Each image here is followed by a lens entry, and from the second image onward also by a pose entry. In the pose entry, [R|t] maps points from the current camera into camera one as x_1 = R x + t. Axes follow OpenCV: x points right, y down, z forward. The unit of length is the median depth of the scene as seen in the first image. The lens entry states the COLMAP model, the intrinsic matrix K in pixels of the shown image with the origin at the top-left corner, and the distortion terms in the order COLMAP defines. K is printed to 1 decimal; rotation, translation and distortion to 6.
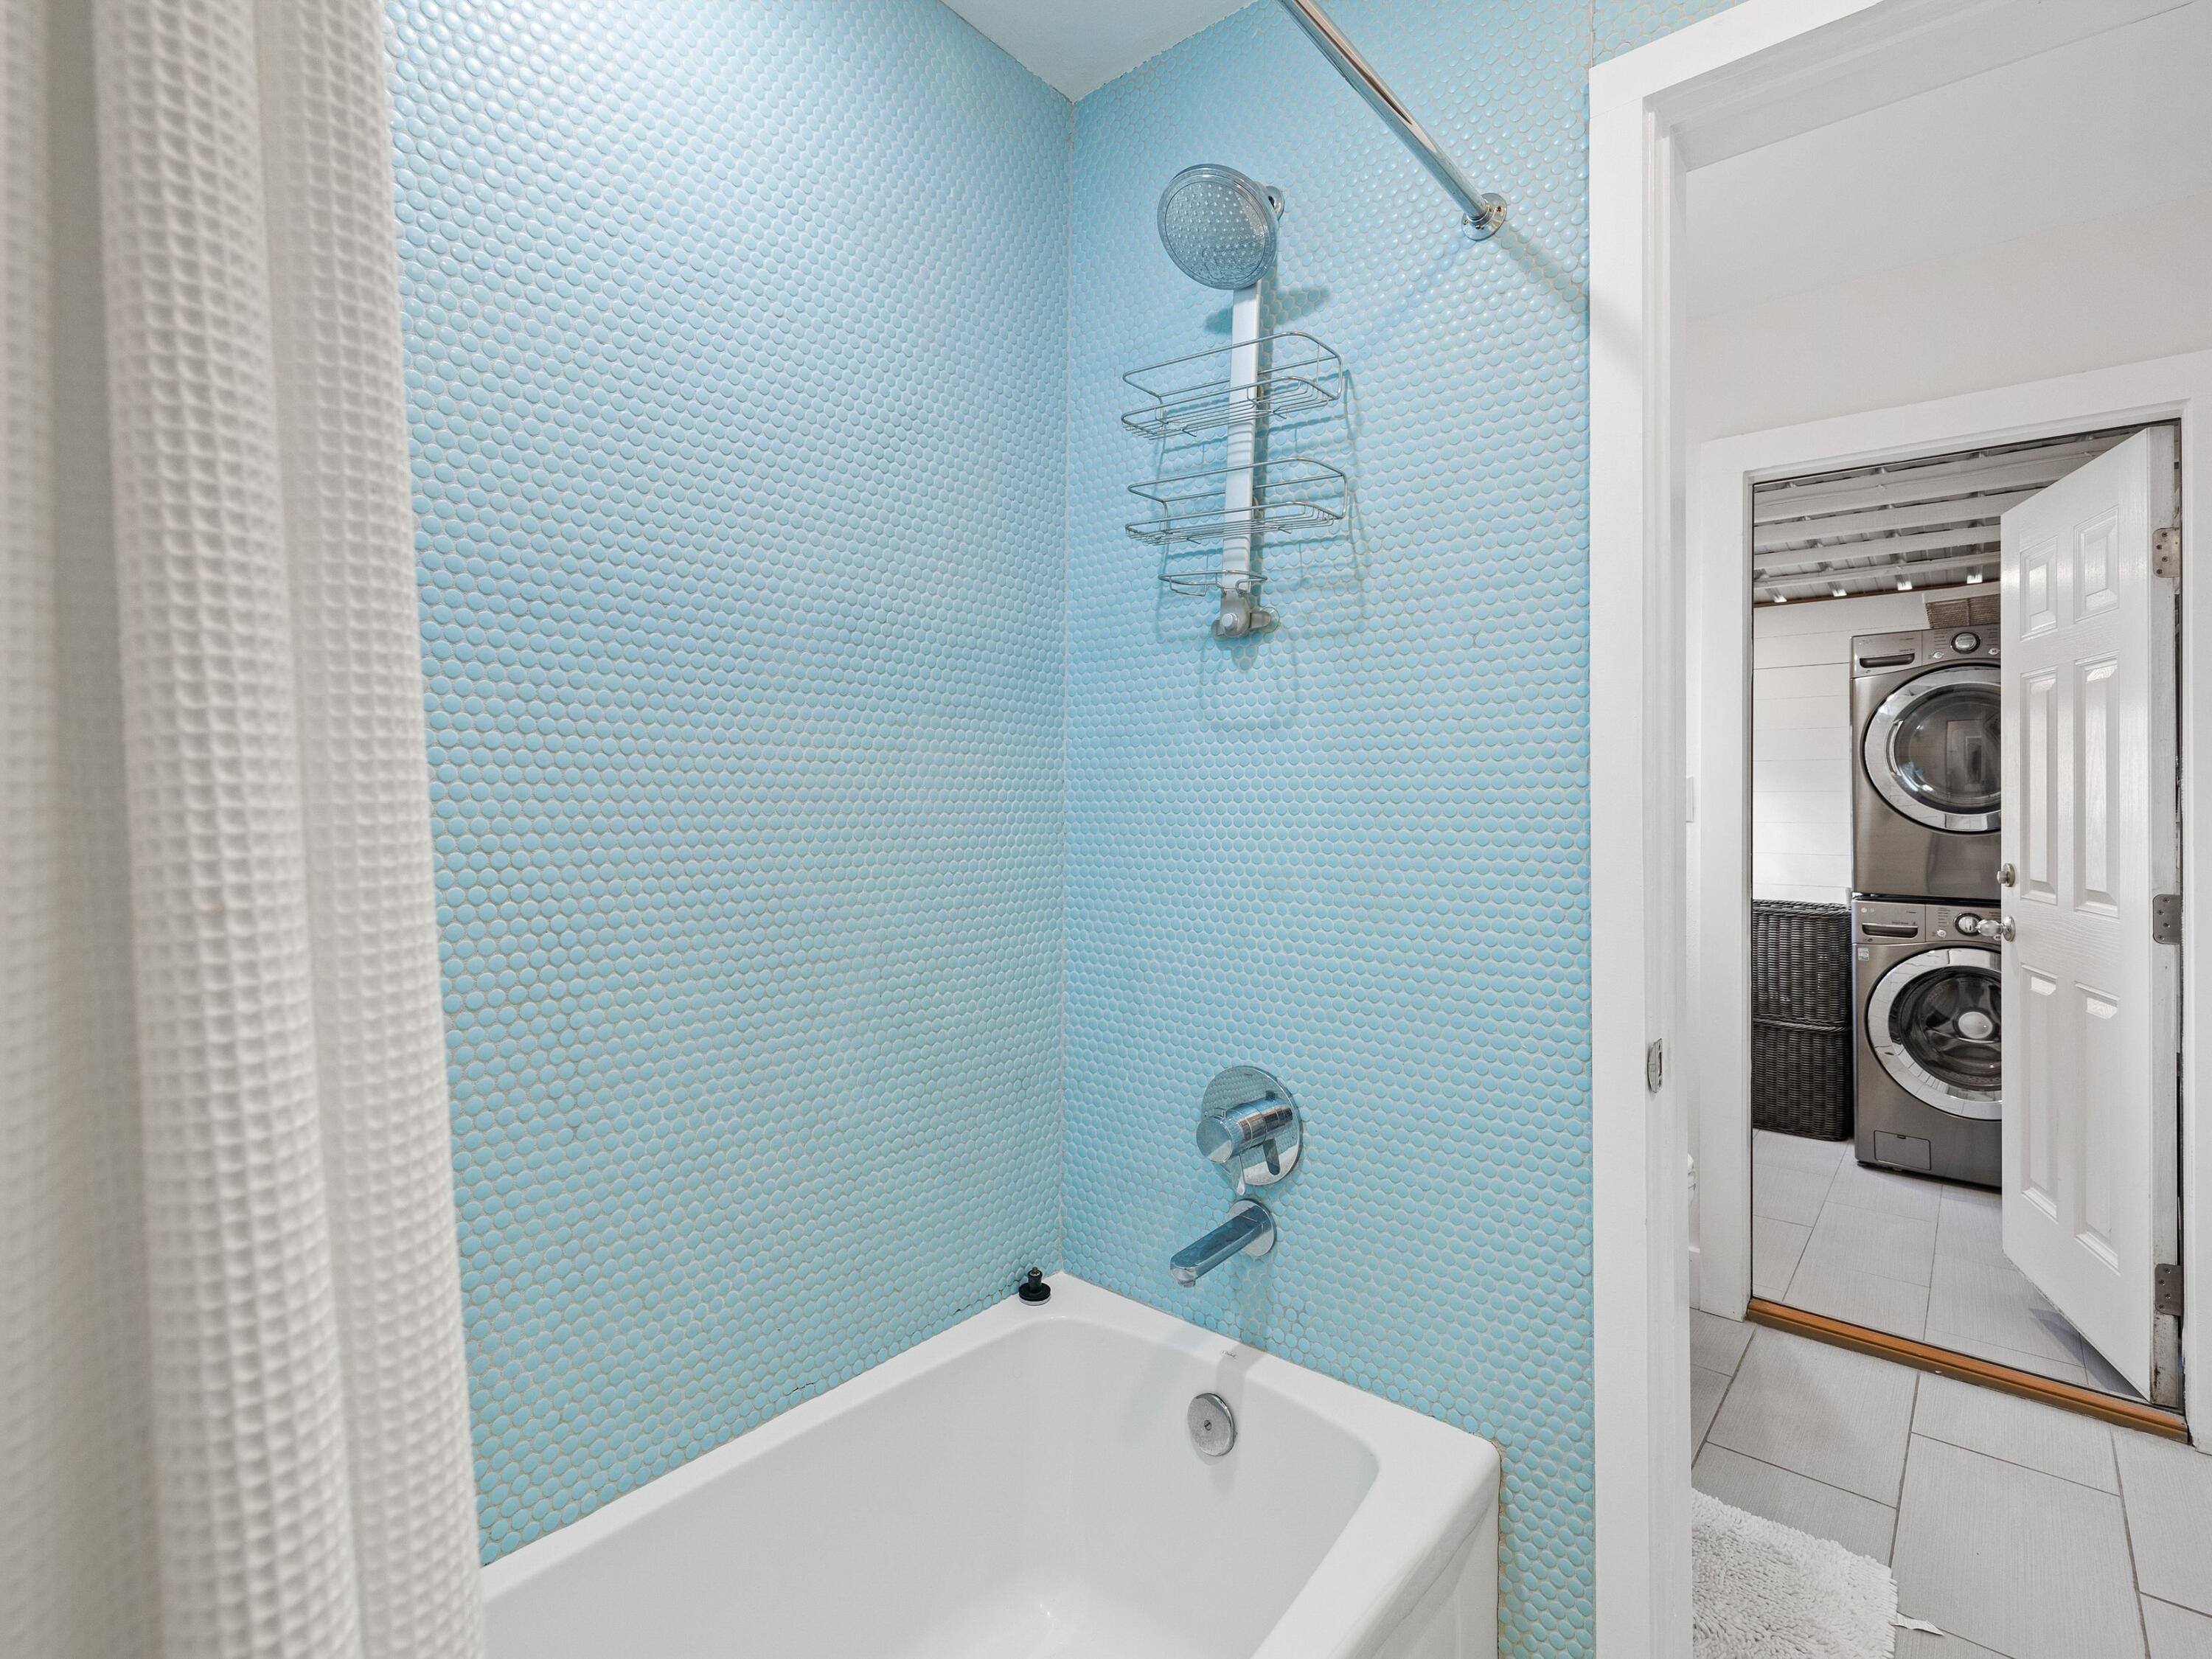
lens RADIAL K [[1063.9, 0, 1100.1], [0, 1063.9, 792.1], [0, 0, 1]] dist [0.009939, 0.000973]
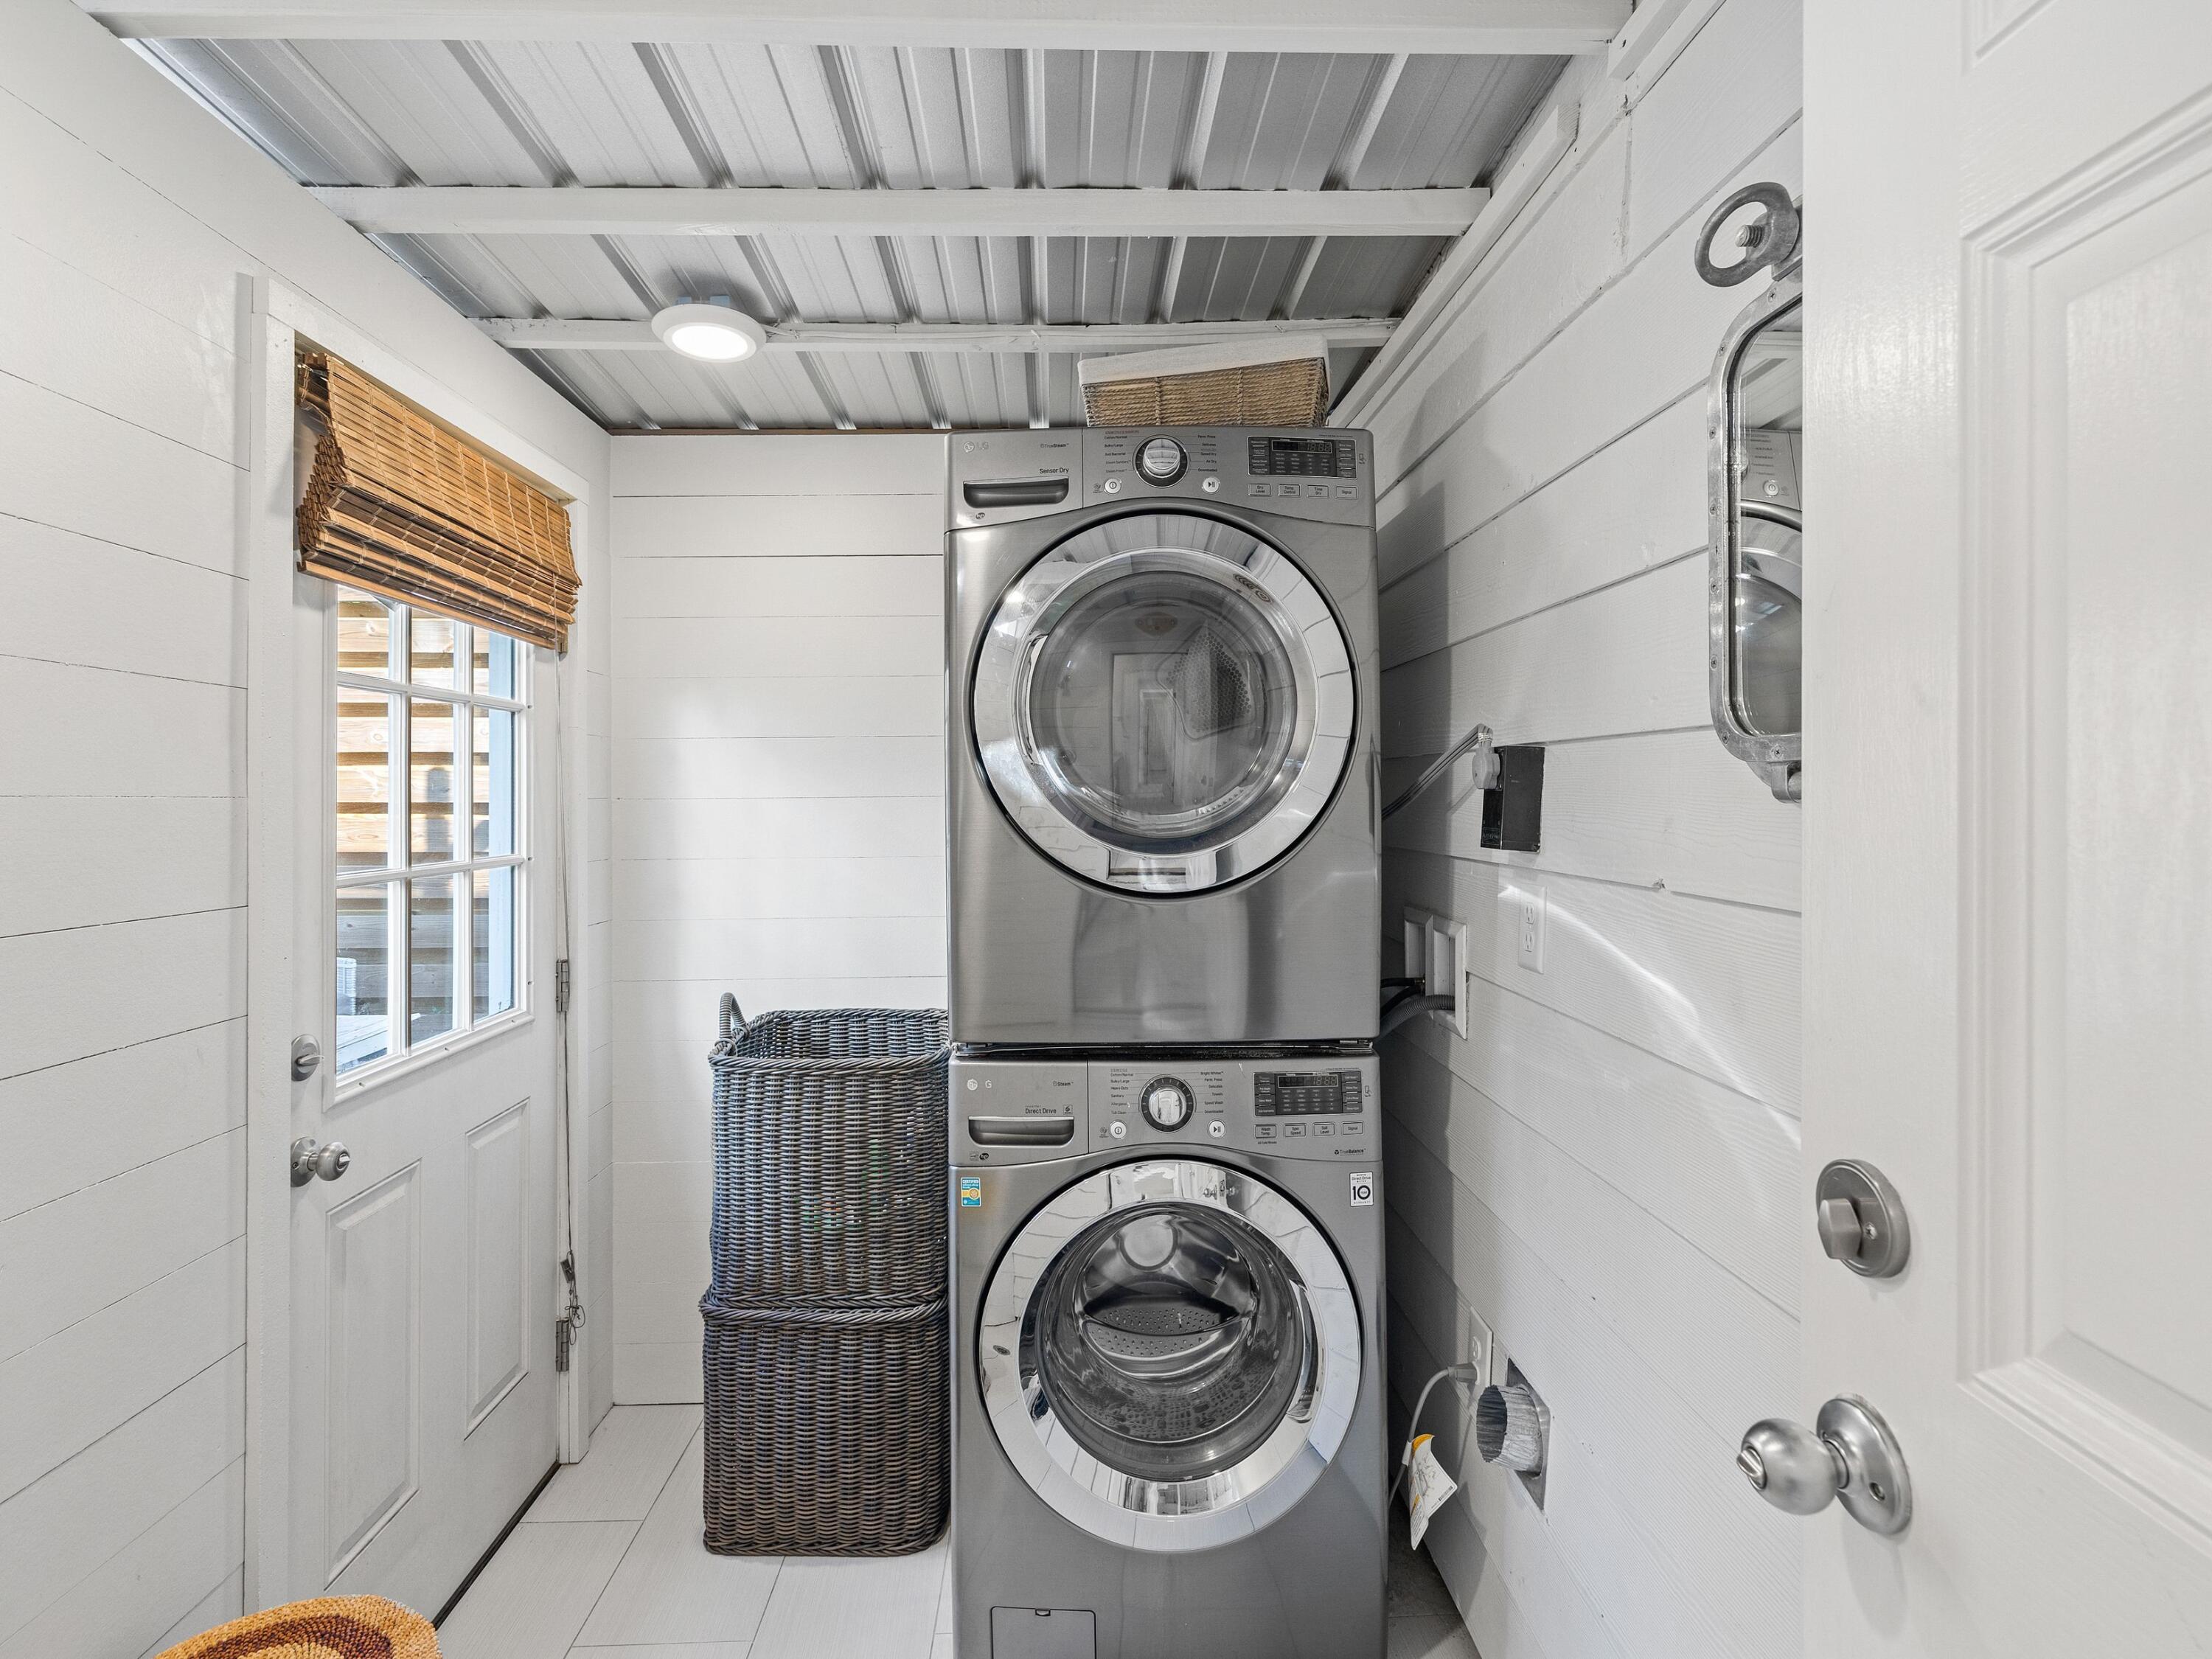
lens RADIAL K [[1063.9, 0, 1100.1], [0, 1063.9, 792.1], [0, 0, 1]] dist [0.009939, 0.000973]
pose [[0.750788, -0.004793, 0.660526, 0.440043], [-0.002375, 0.999948, 0.009956, -0.007713], [-0.660539, -0.009043, 0.750738, 0.604577]]
